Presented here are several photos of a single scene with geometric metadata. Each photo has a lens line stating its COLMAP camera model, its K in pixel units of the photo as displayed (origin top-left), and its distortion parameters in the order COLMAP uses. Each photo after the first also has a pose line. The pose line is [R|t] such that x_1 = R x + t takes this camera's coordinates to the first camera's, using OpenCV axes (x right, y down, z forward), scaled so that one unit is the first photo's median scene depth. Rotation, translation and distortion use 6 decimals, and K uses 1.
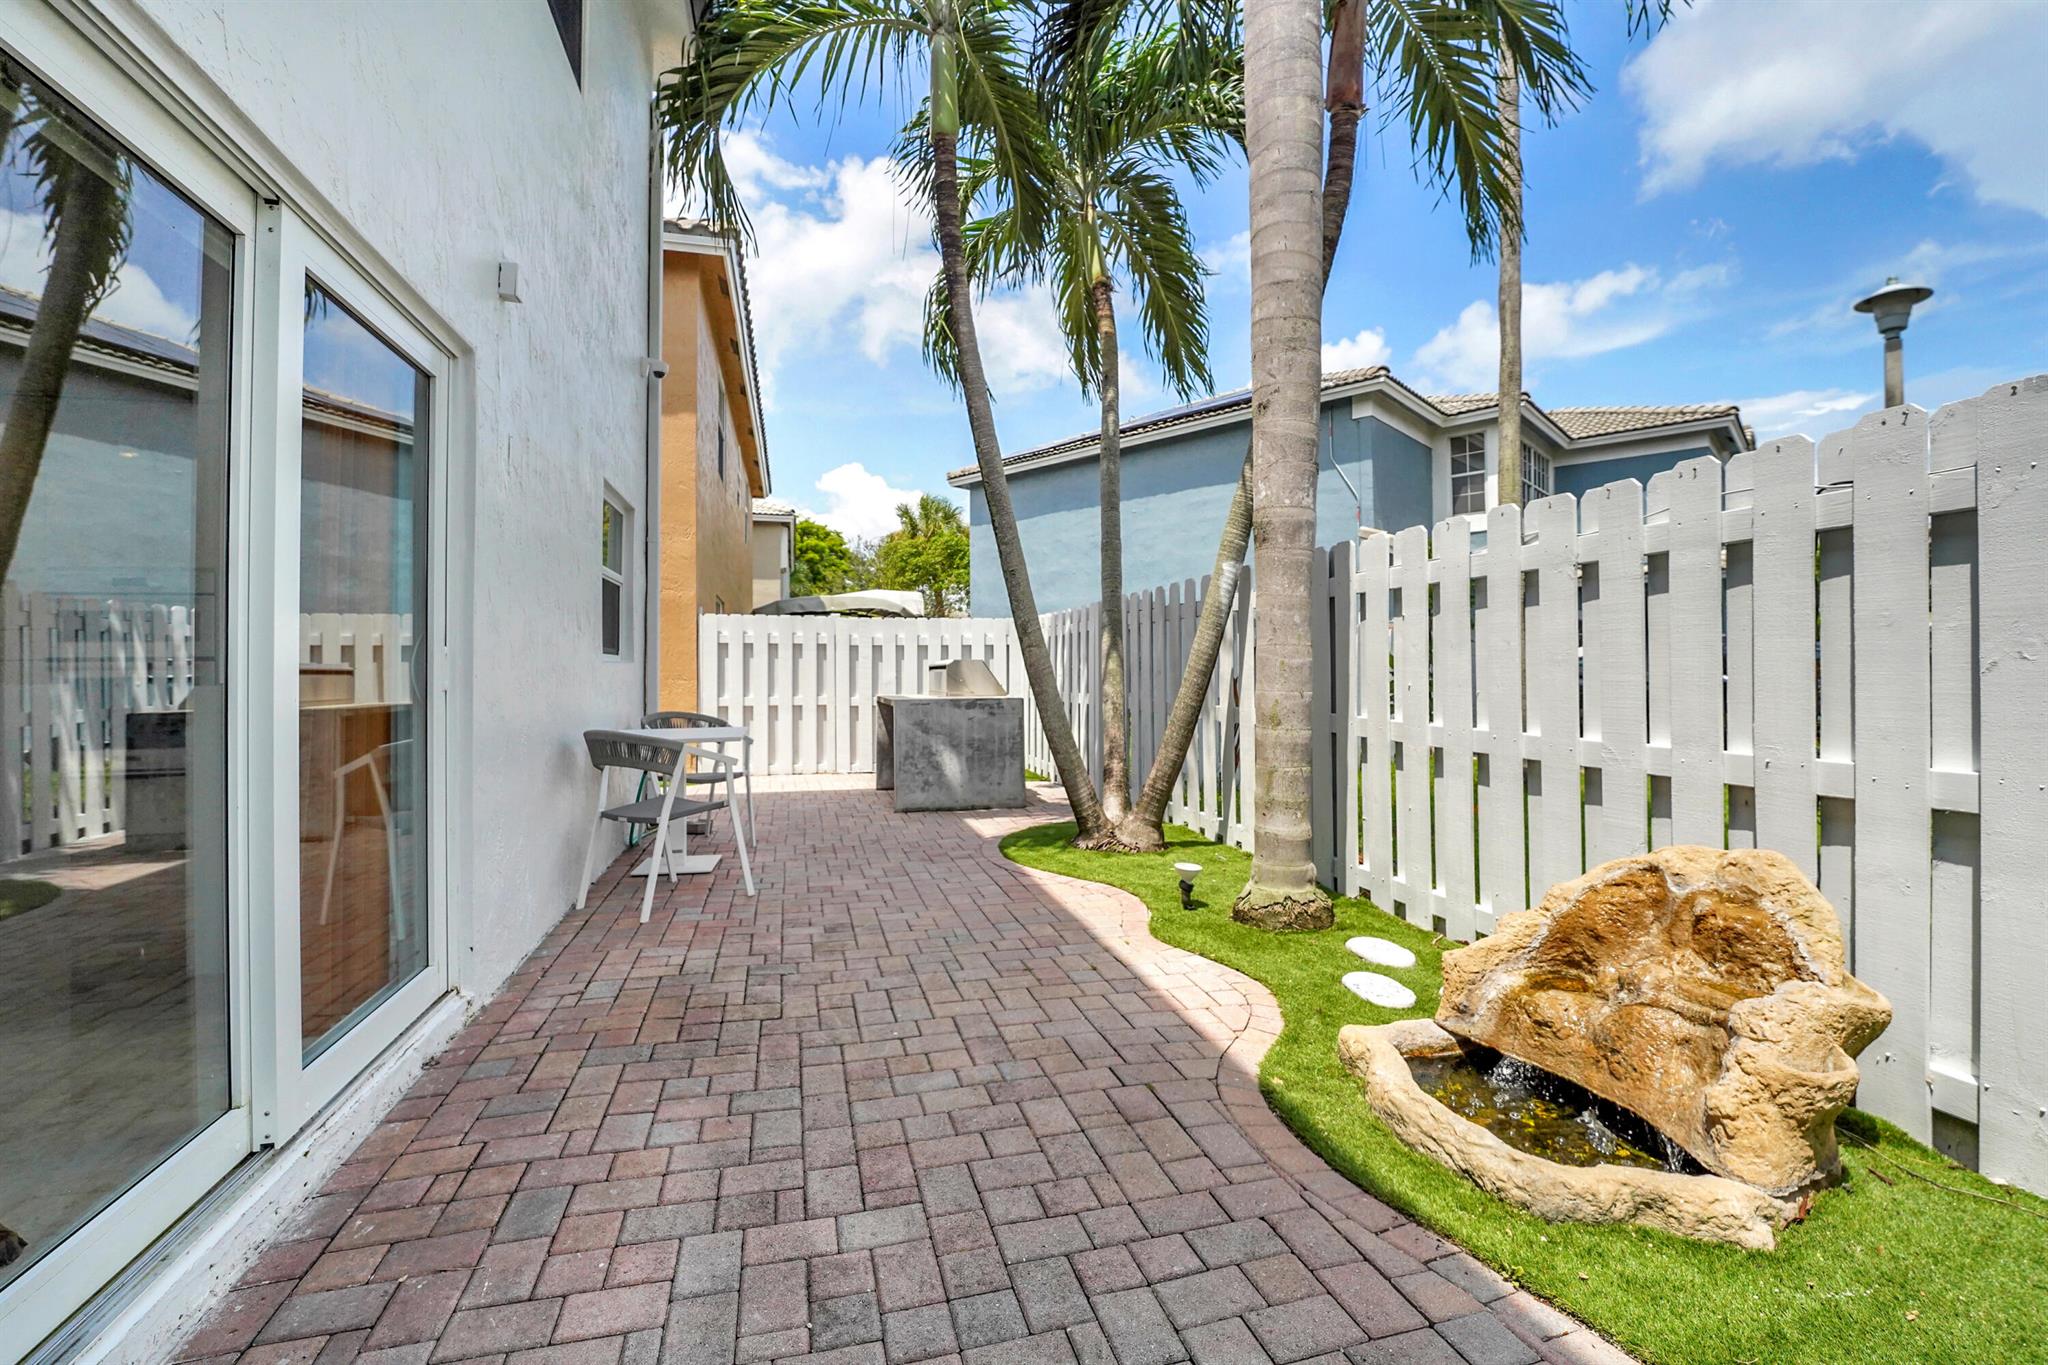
lens RADIAL K [[839.6, 0, 1022.4], [0, 839.6, 676.9], [0, 0, 1]] dist [-0.017990, 0.000110]
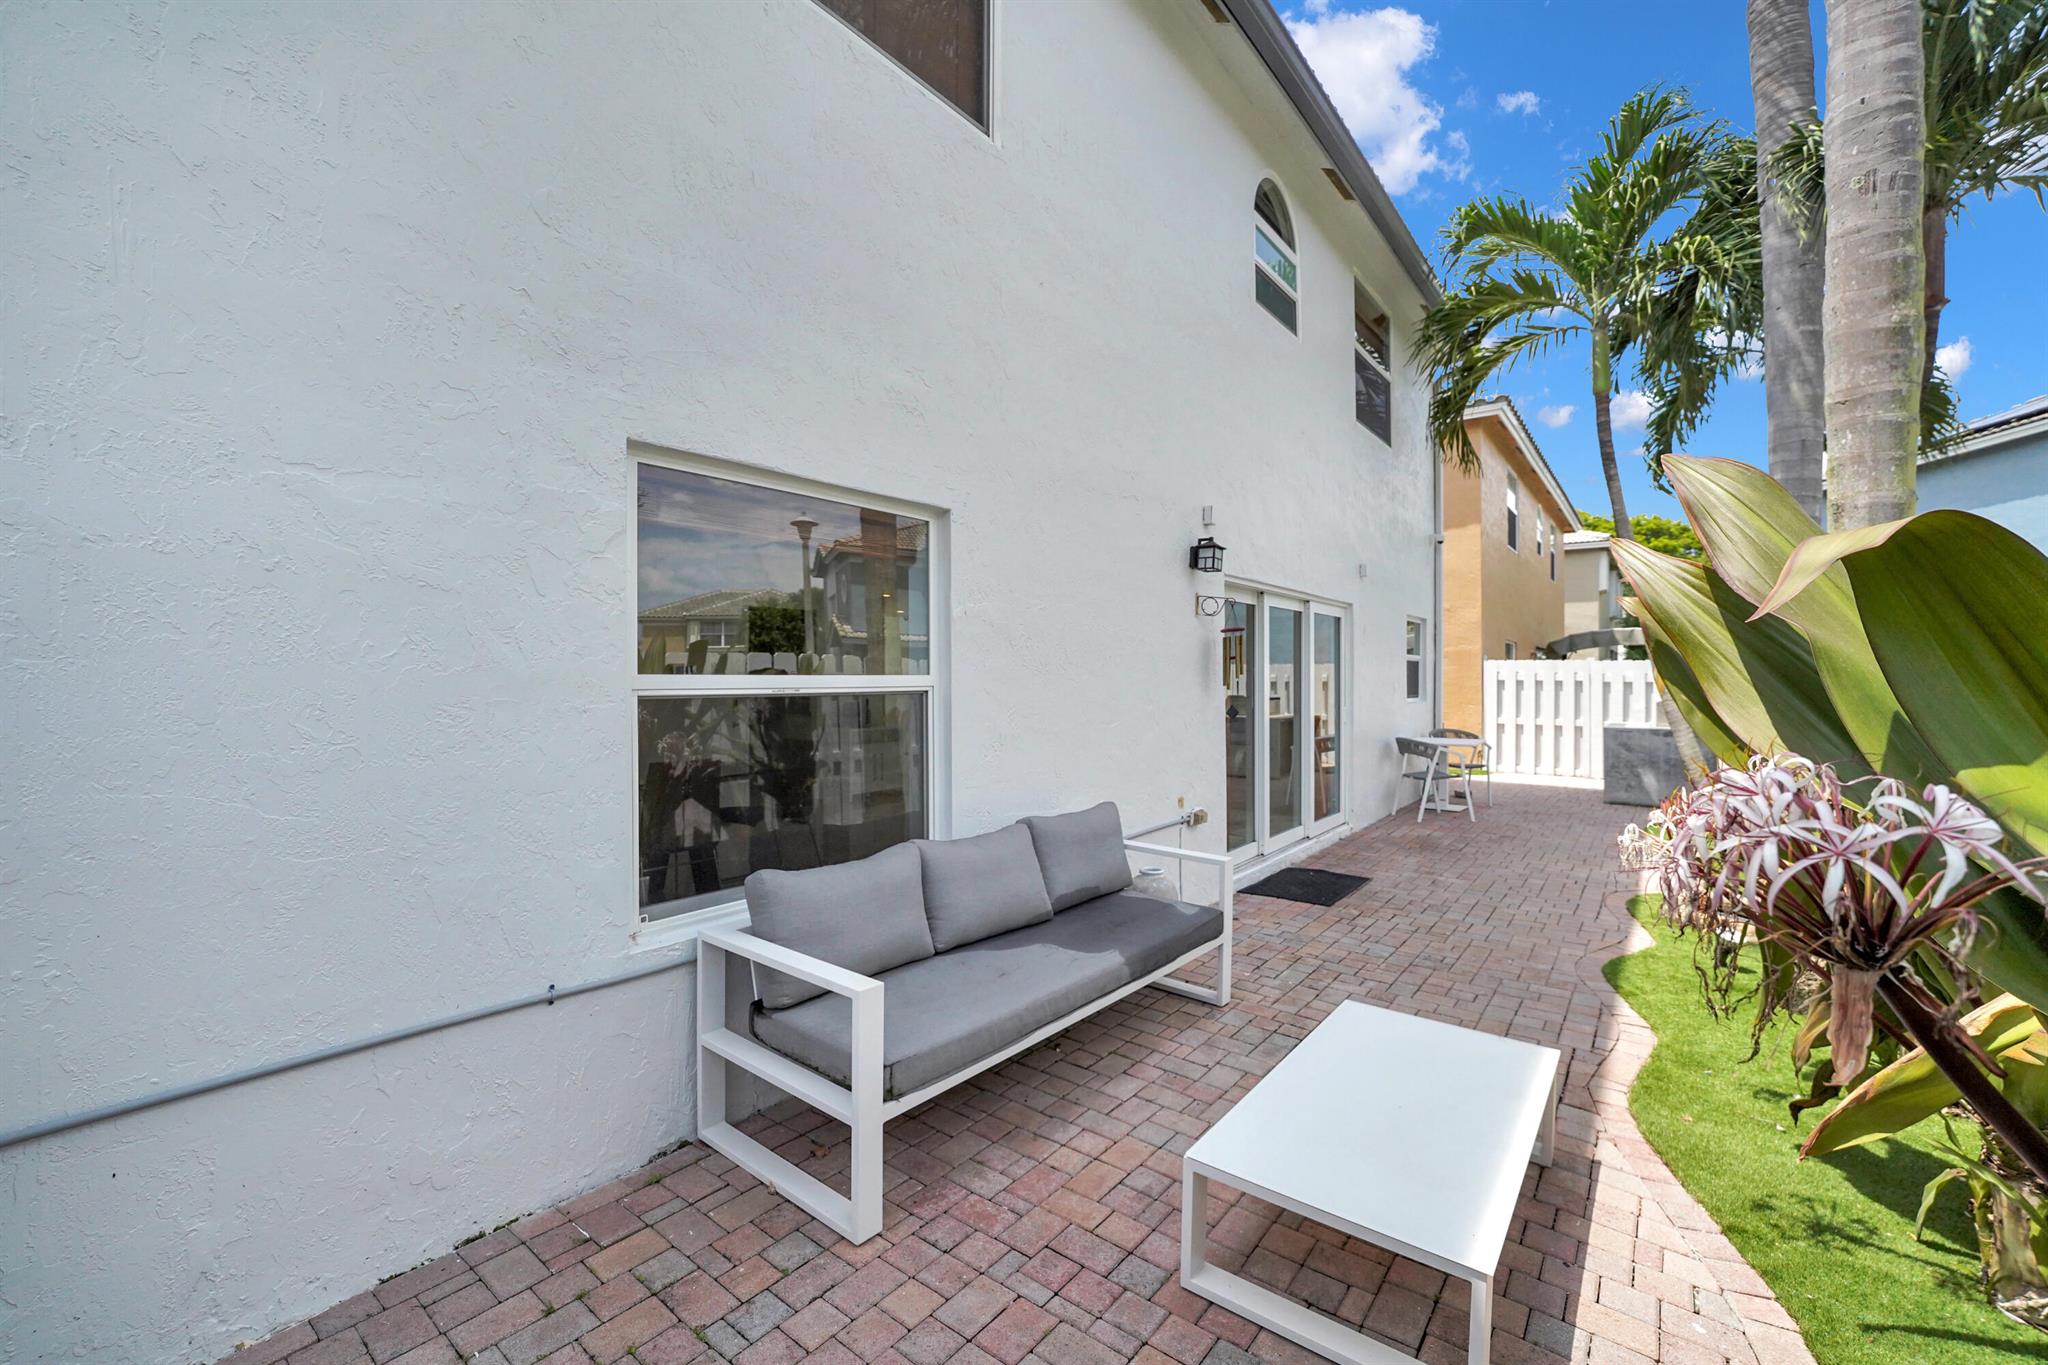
lens RADIAL K [[839.6, 0, 1022.4], [0, 839.6, 676.9], [0, 0, 1]] dist [-0.017990, 0.000110]
pose [[0.591604, 0.005614, -0.806209, 0.367946], [-0.006954, 0.999974, 0.001860, -0.050007], [0.806199, 0.004506, 0.591627, -0.605306]]
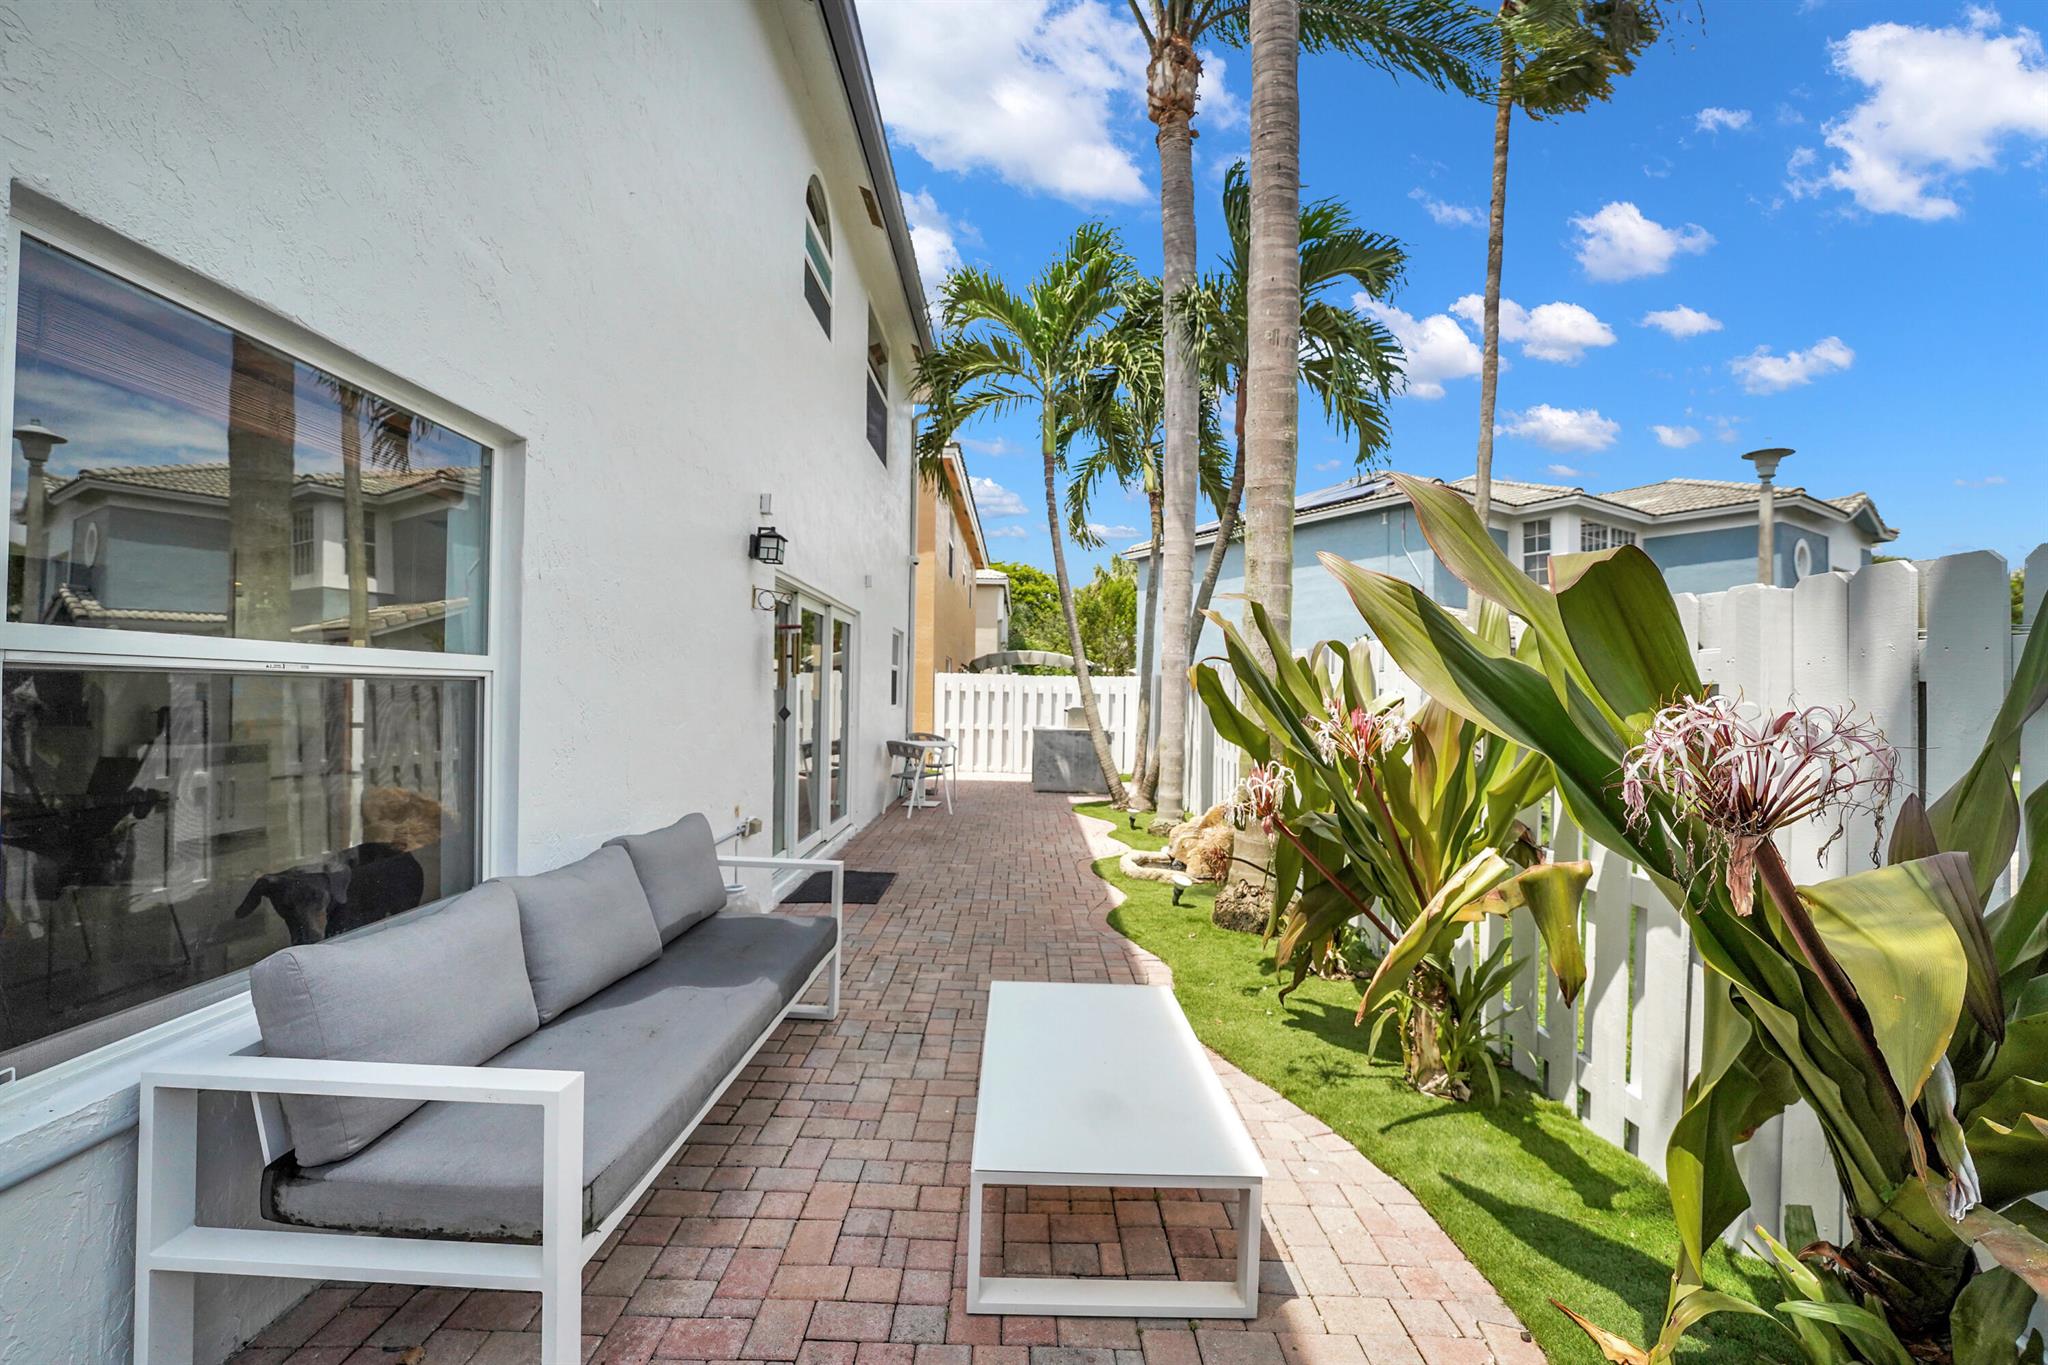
lens RADIAL K [[839.6, 0, 1022.4], [0, 839.6, 676.9], [0, 0, 1]] dist [-0.017990, 0.000110]
pose [[0.963838, 0.015029, -0.266065, 0.259286], [-0.021964, 0.999492, -0.023110, -0.037348], [0.265582, 0.028118, 0.963678, -0.645354]]
